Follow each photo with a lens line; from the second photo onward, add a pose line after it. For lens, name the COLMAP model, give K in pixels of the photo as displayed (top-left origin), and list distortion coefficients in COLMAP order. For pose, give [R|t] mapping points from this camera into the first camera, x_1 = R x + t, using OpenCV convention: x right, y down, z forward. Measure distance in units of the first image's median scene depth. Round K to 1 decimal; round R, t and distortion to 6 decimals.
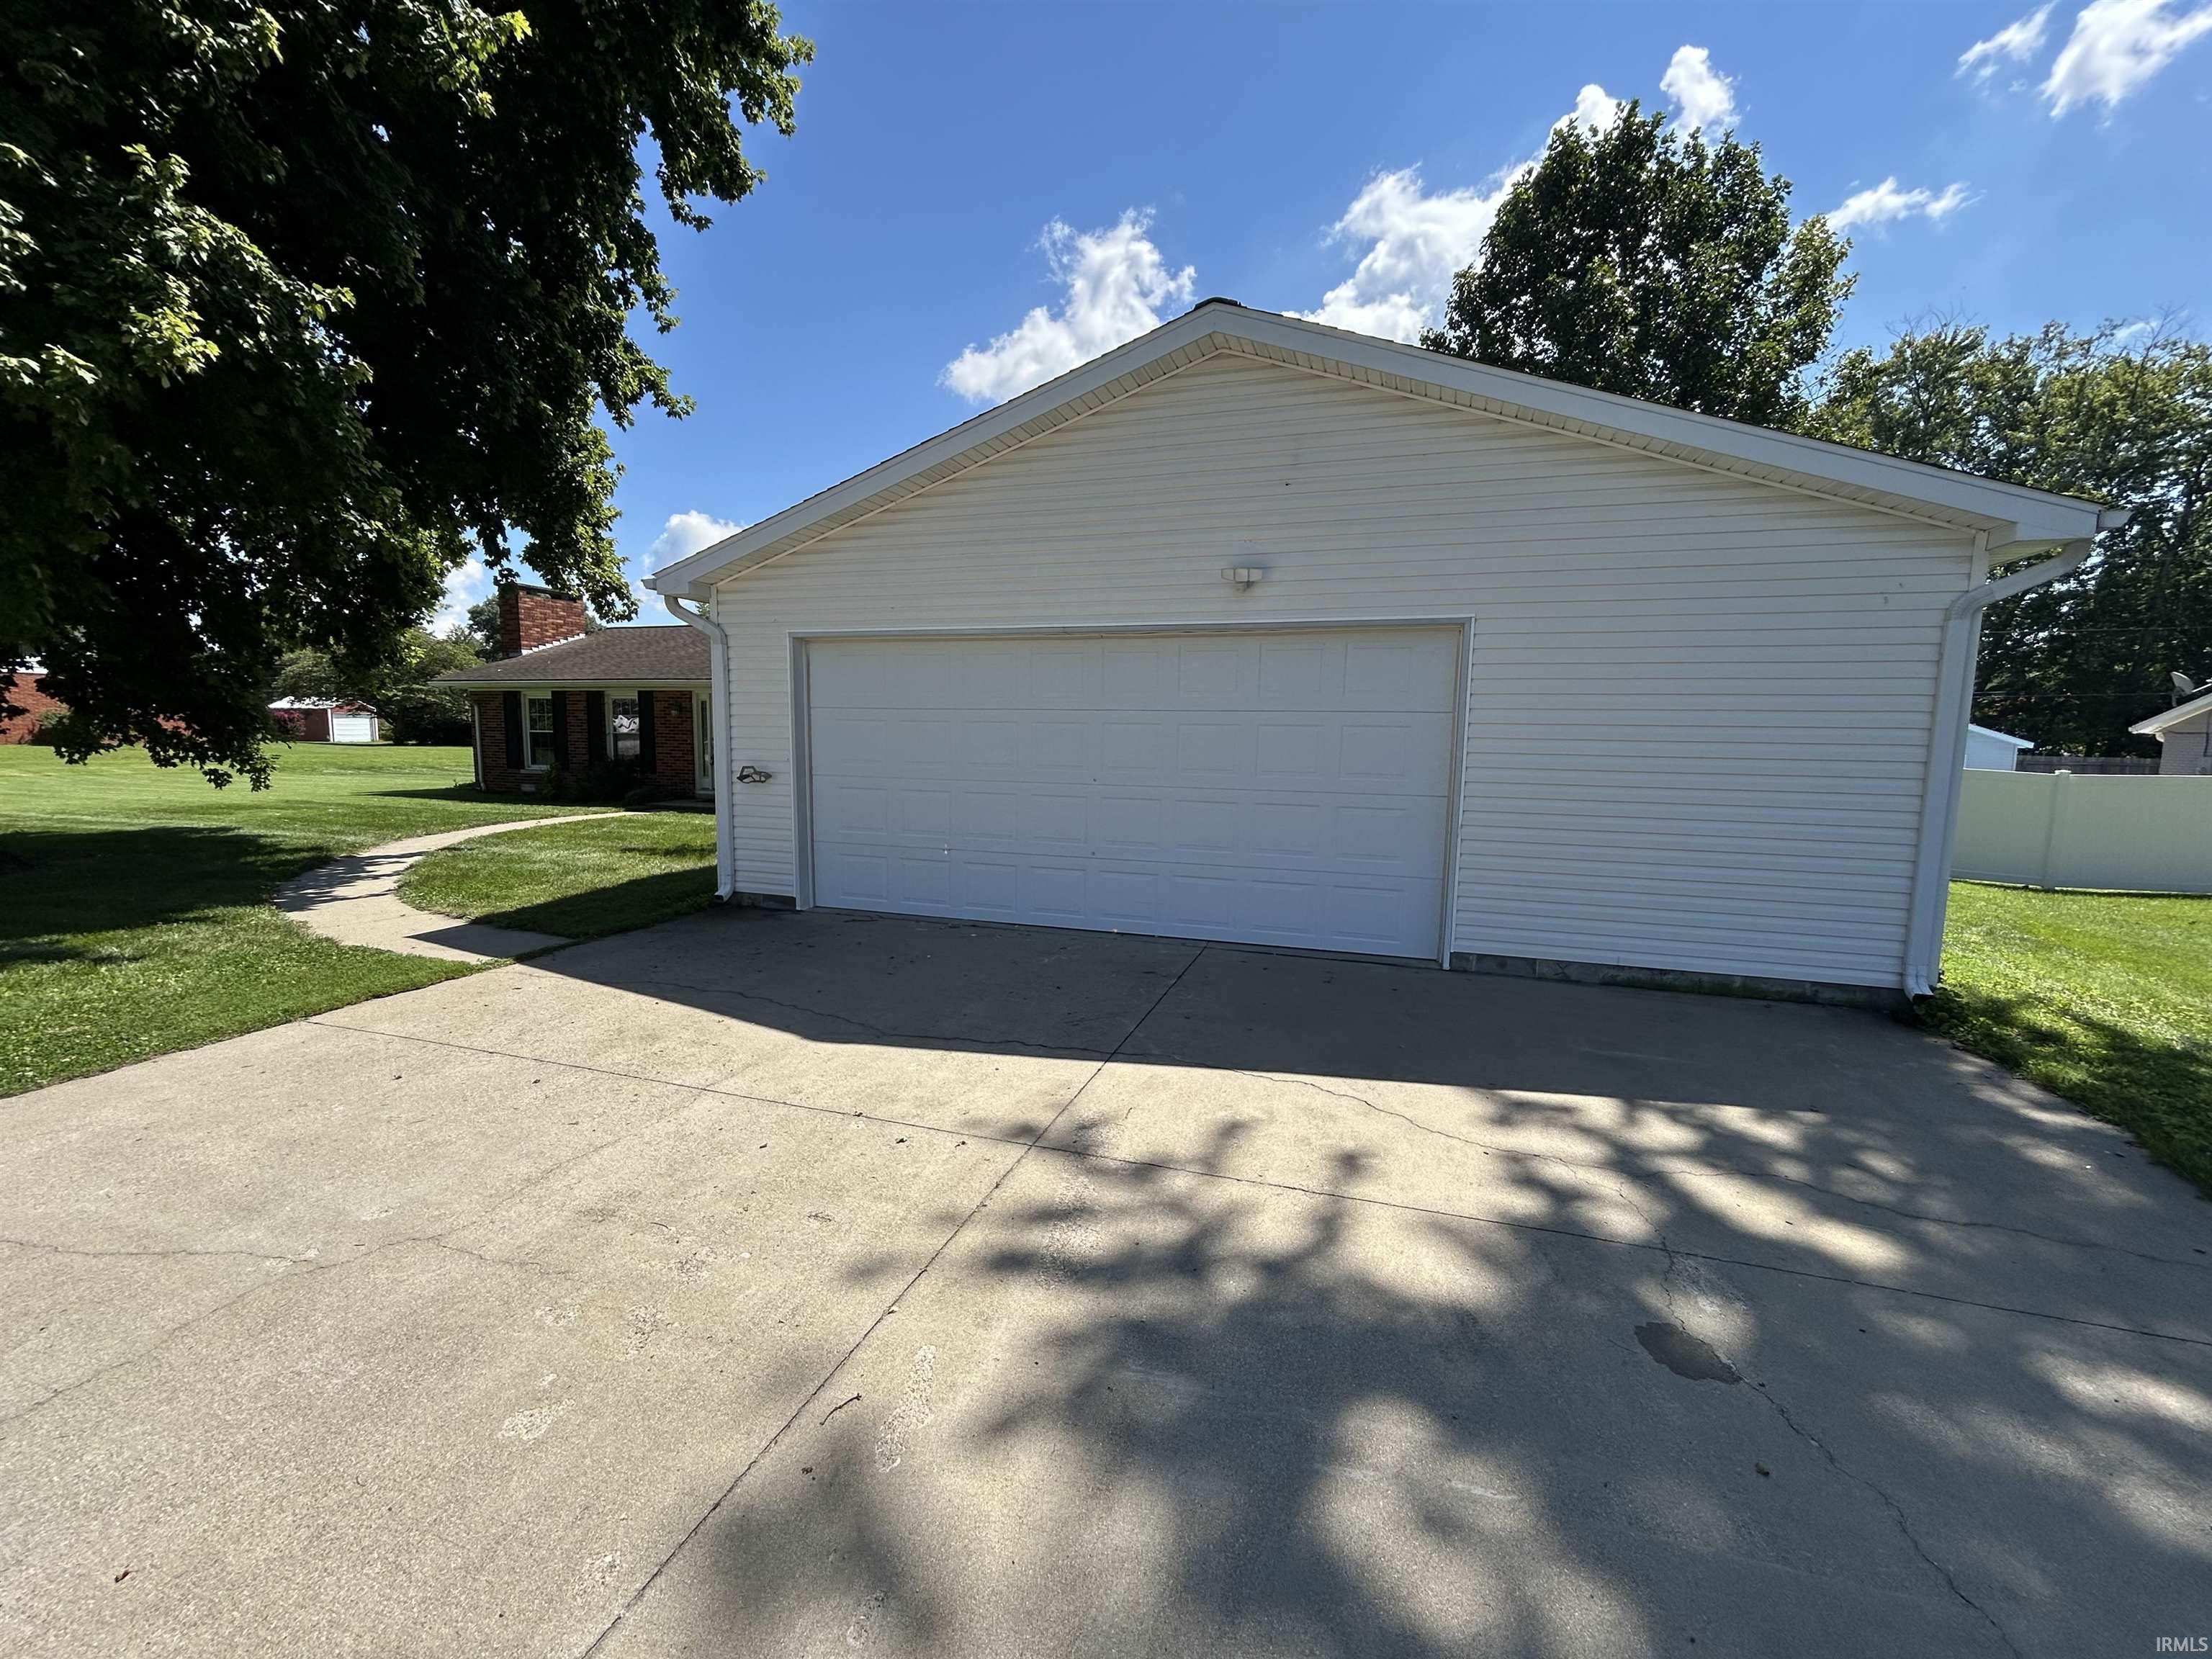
lens RADIAL K [[897.4, 0, 1093.4], [0, 897.4, 830.7], [0, 0, 1]] dist [-0.003480, -0.000364]
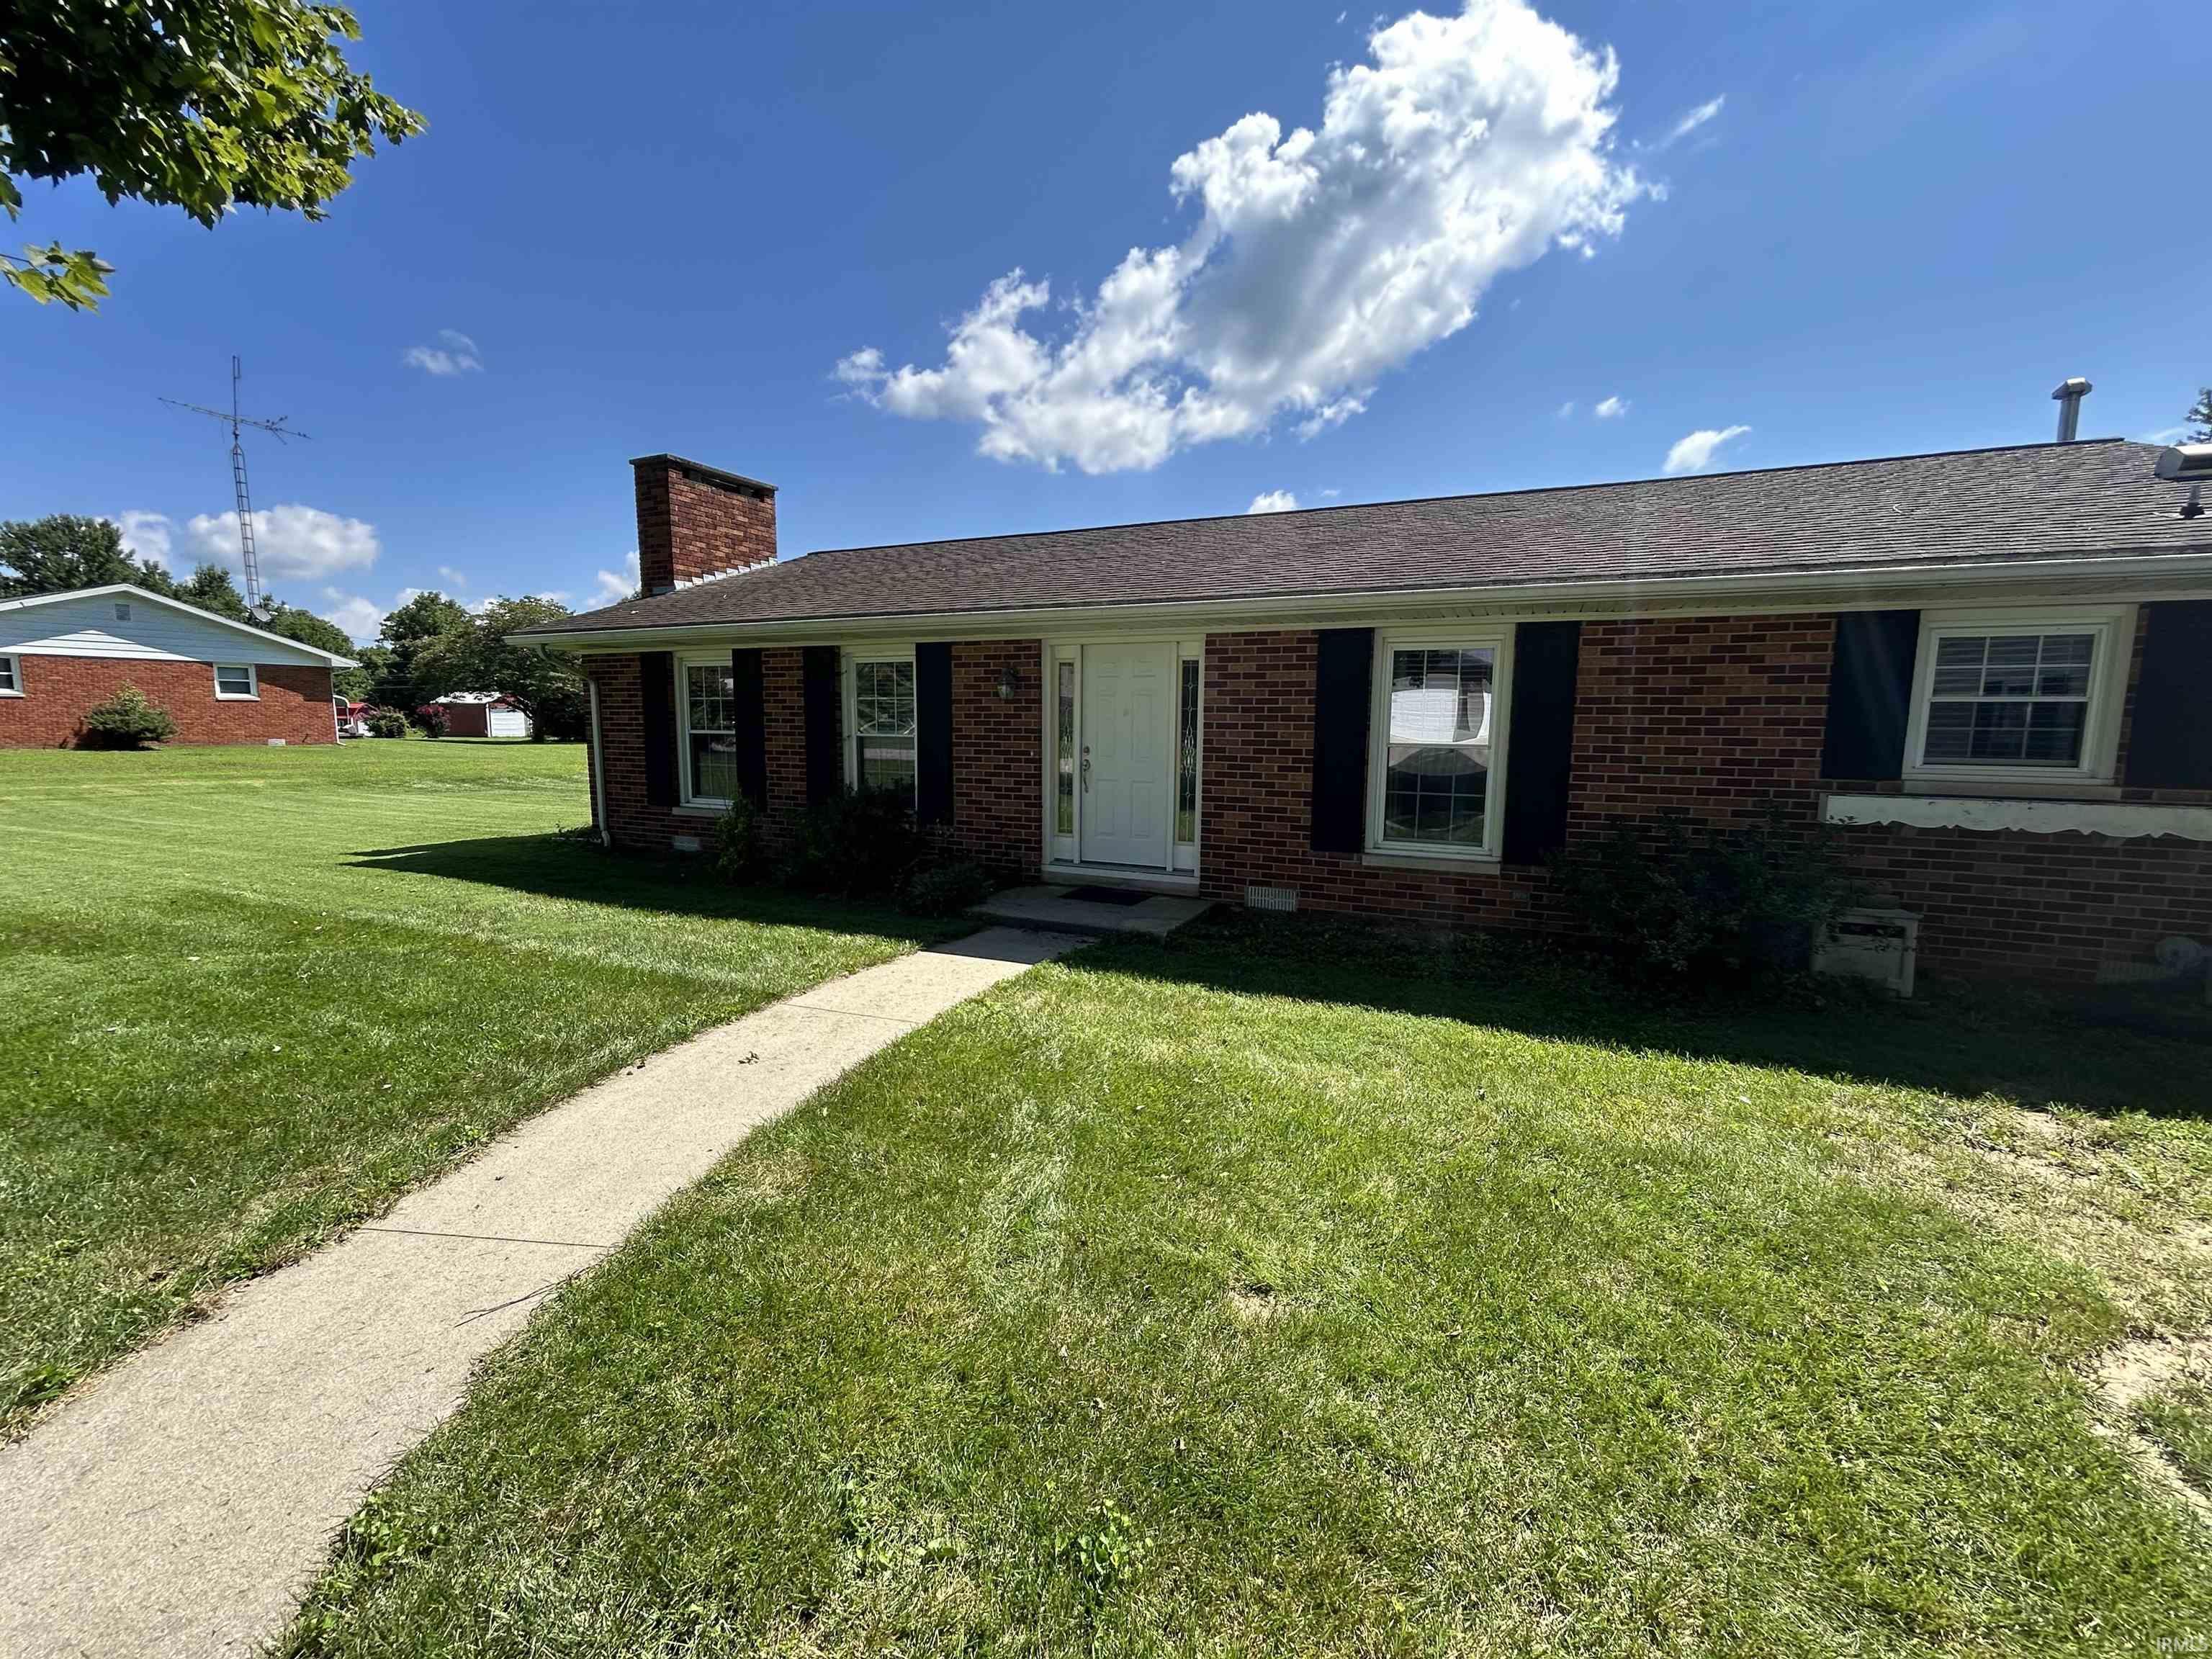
lens RADIAL K [[897.4, 0, 1114.8], [0, 897.4, 831.3], [0, 0, 1]] dist [-0.003480, -0.000364]
pose [[0.994125, 0.006148, -0.108060, -0.330180], [-0.004784, 0.999906, 0.012880, -0.061852], [0.108129, -0.012288, 0.994061, 0.513977]]
